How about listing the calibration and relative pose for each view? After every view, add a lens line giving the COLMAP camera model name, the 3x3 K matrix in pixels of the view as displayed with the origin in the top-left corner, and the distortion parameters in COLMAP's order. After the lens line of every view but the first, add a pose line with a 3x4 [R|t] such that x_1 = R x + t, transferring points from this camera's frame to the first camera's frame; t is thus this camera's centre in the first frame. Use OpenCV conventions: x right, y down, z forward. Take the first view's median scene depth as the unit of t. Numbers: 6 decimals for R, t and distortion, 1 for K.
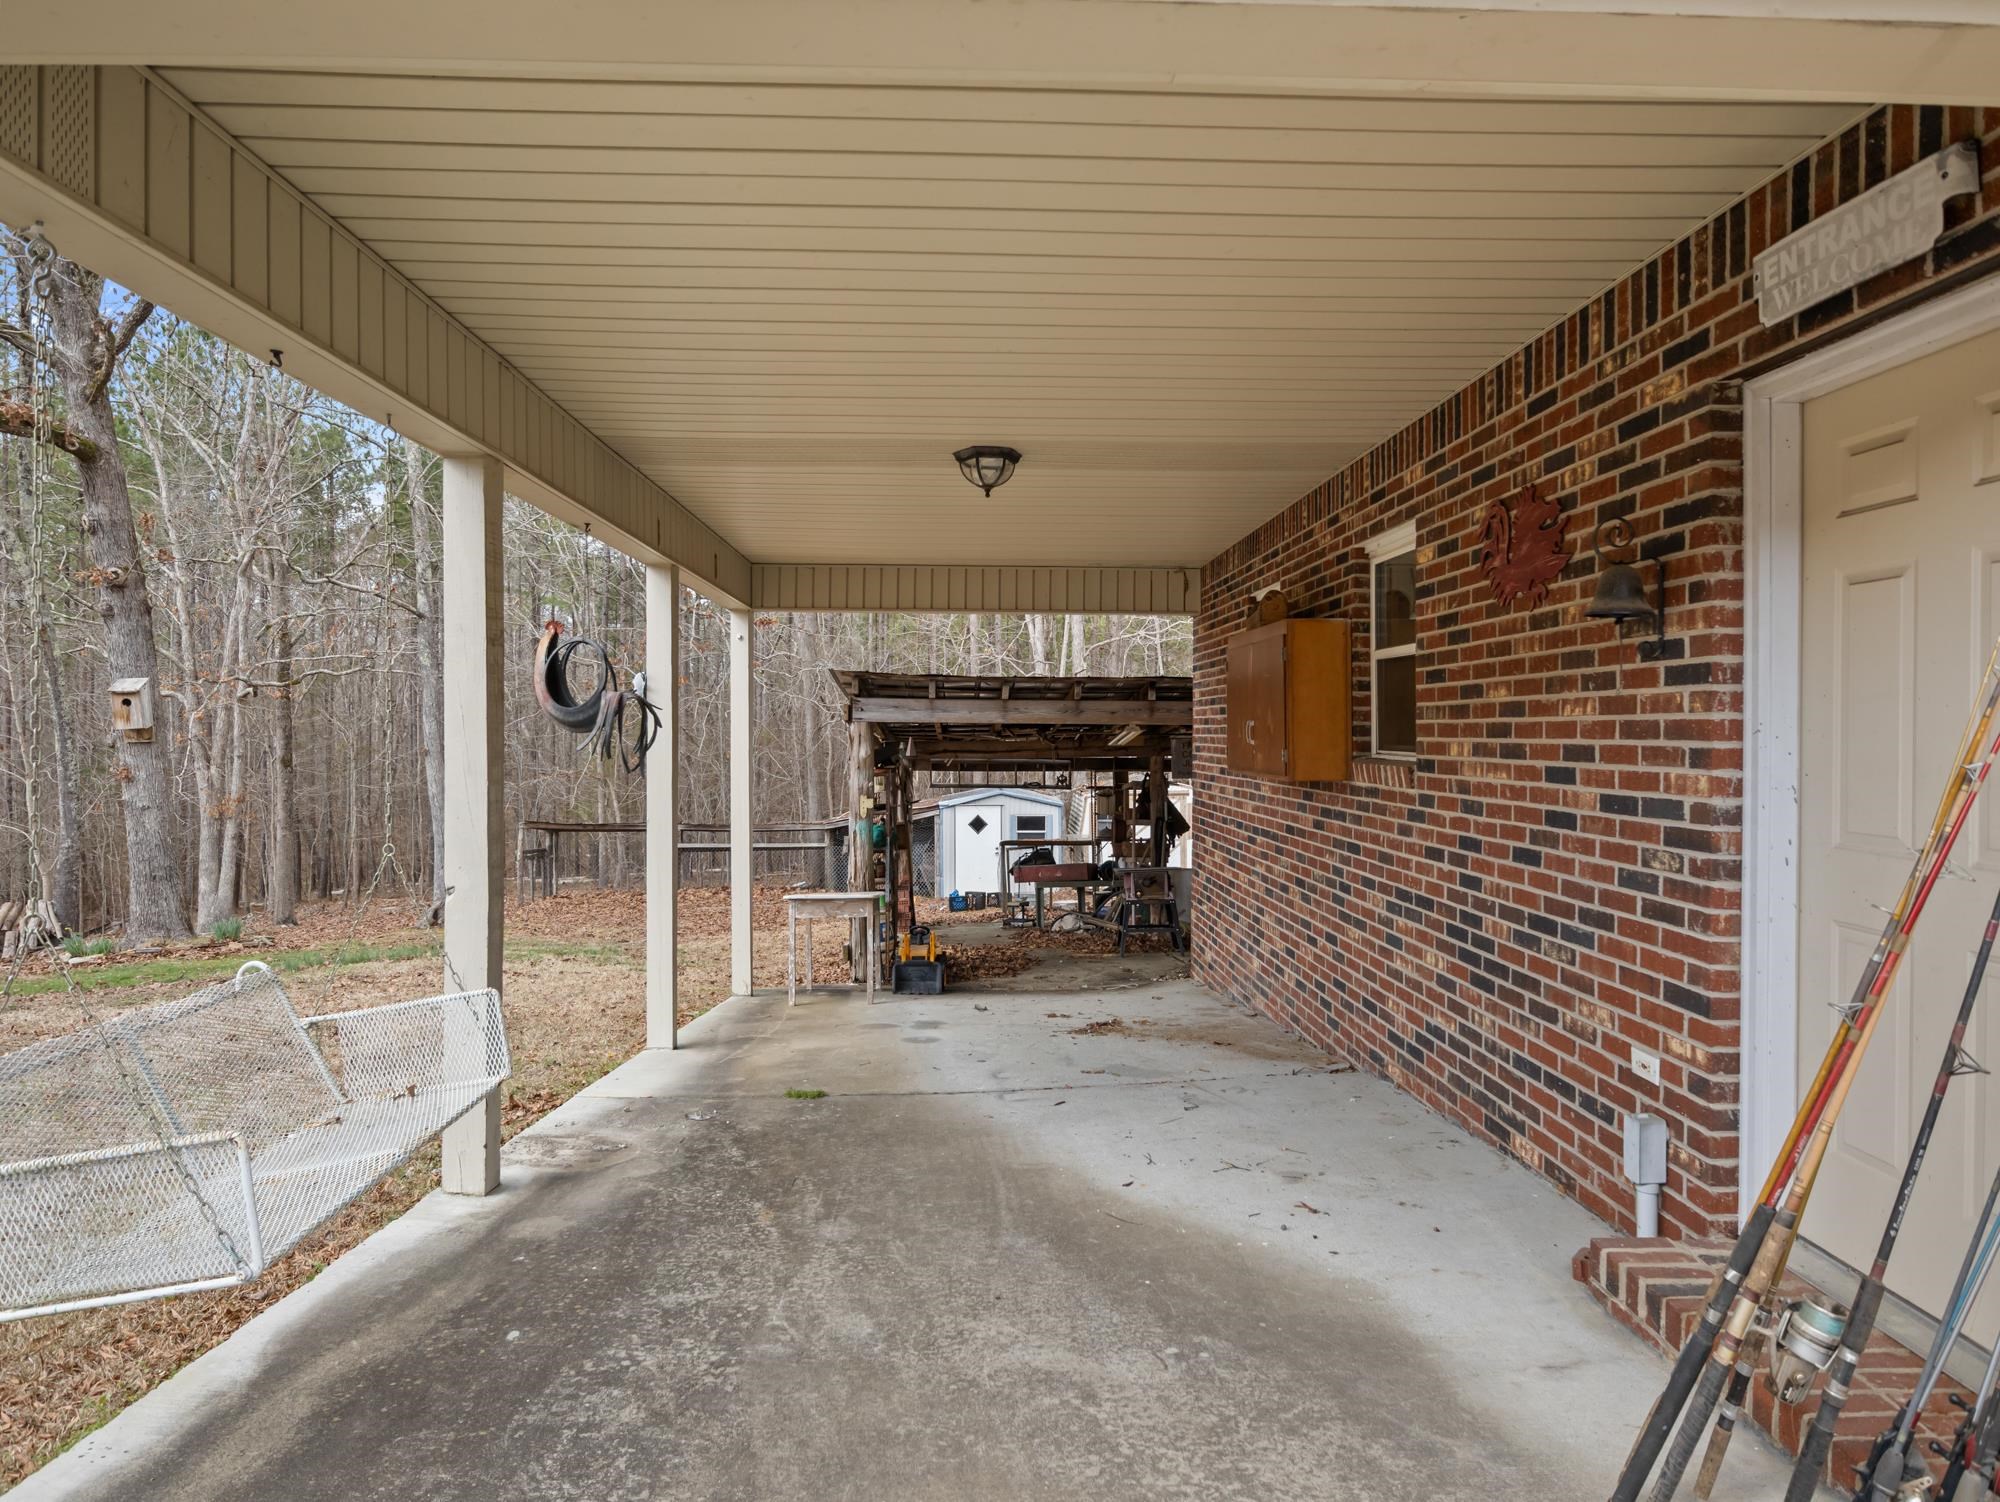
lens RADIAL K [[1082.6, 0, 1004.2], [0, 1082.6, 741.4], [0, 0, 1]] dist [-0.040254, -0.000184]
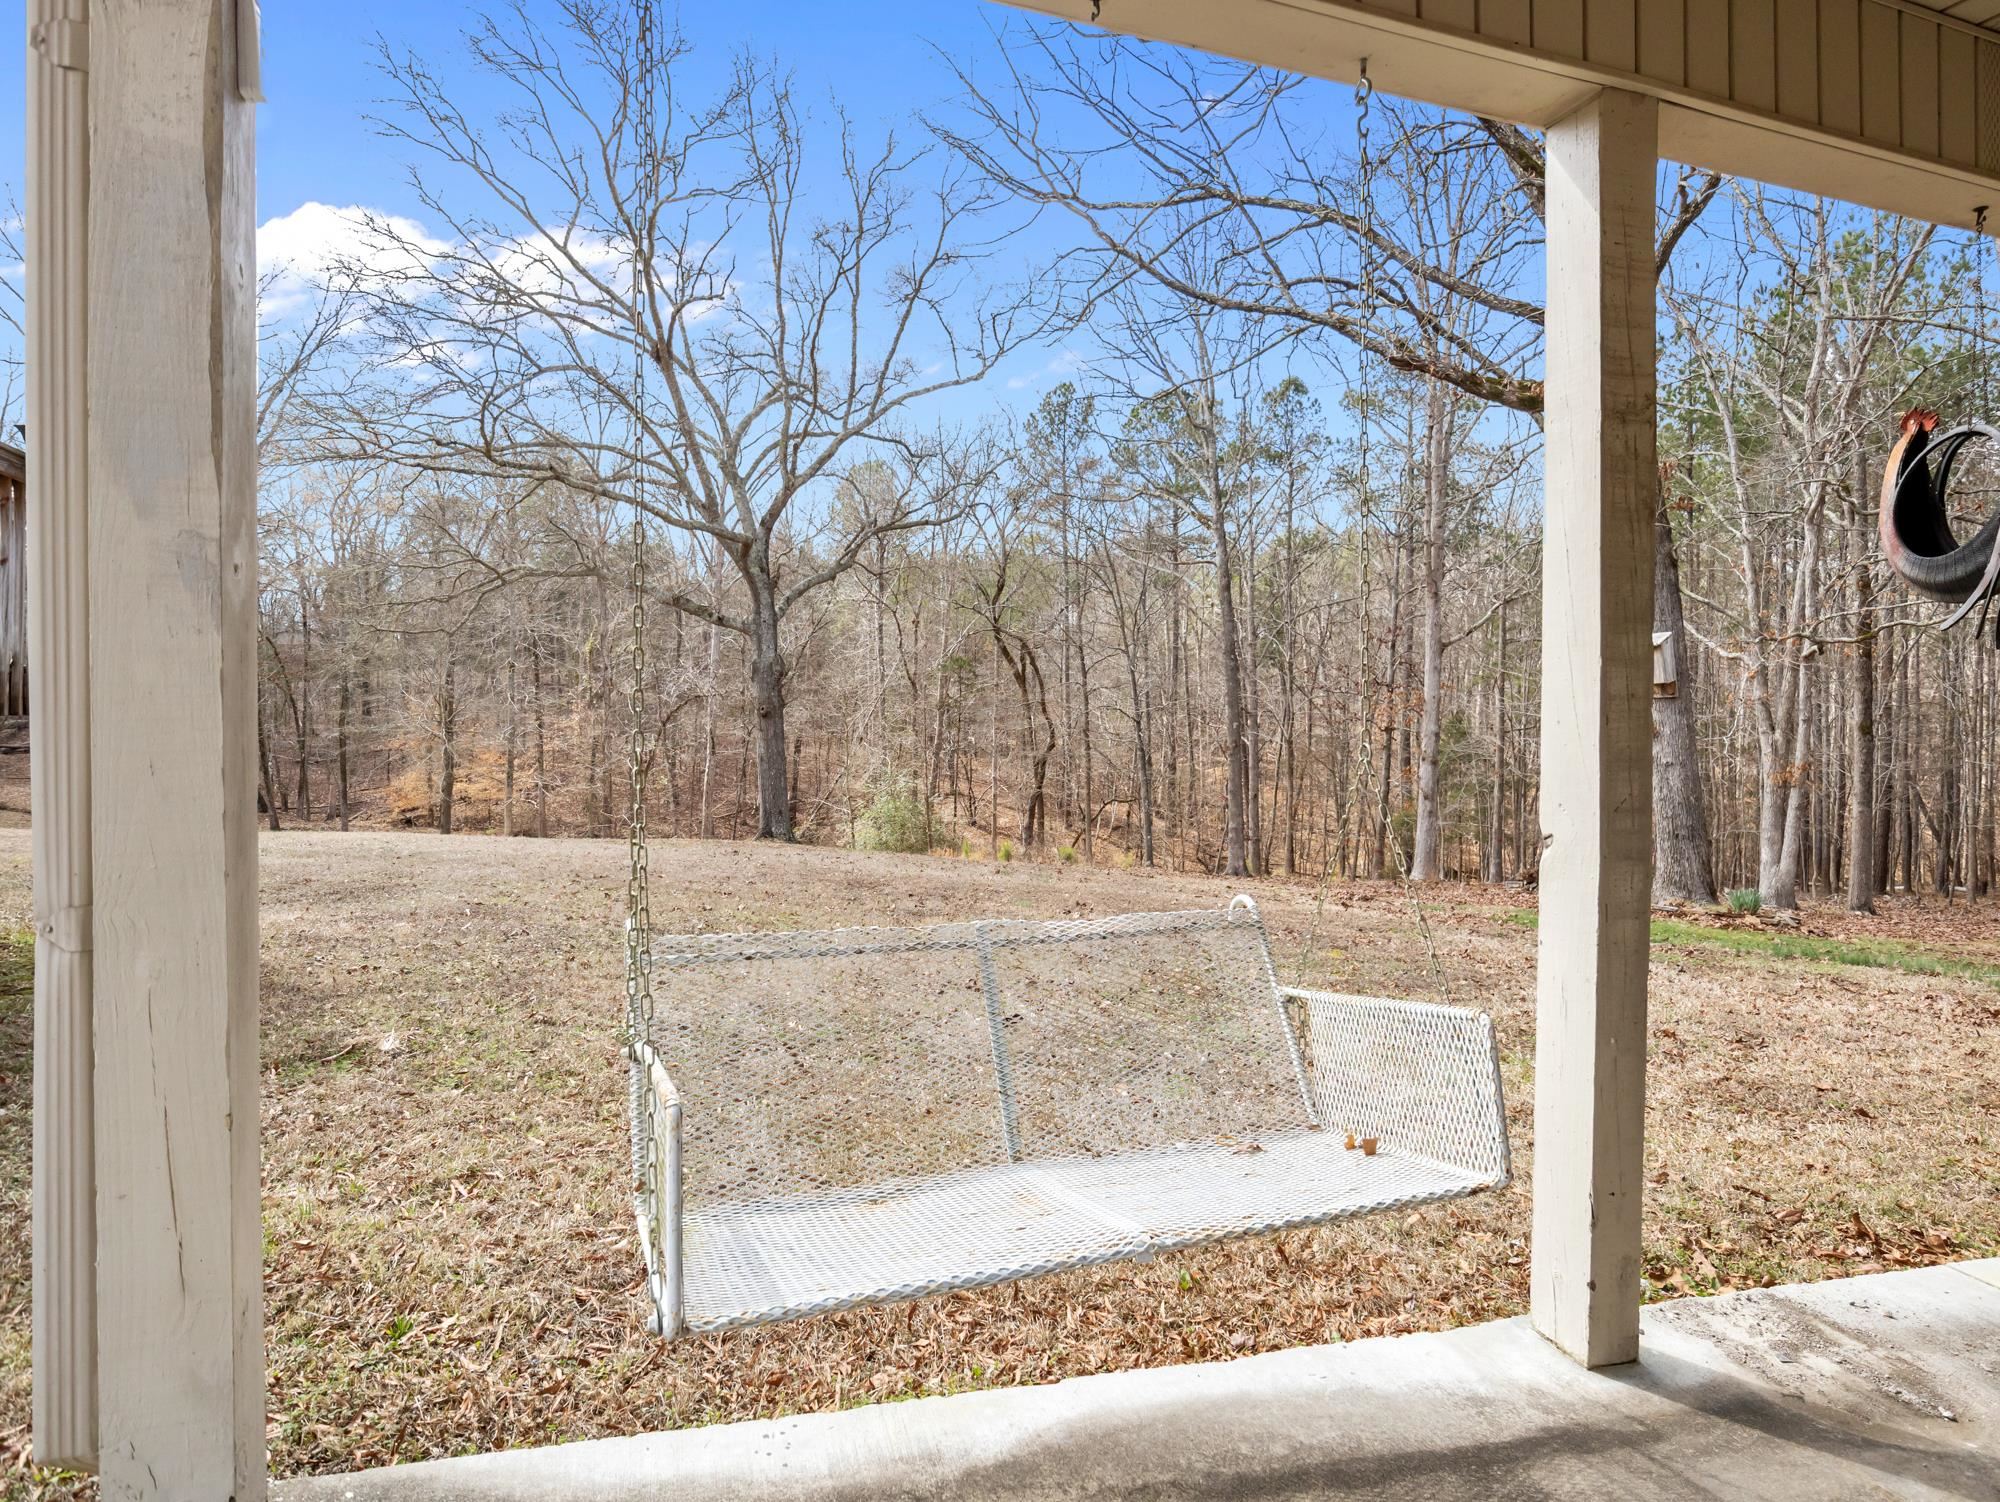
lens RADIAL K [[1082.6, 0, 1004.2], [0, 1082.6, 741.4], [0, 0, 1]] dist [-0.040254, -0.000184]
pose [[0.248881, 0.032054, -0.968003, -0.002638], [-0.010133, 0.999484, 0.030492, 0.013698], [0.968481, 0.002220, 0.249078, 0.115187]]
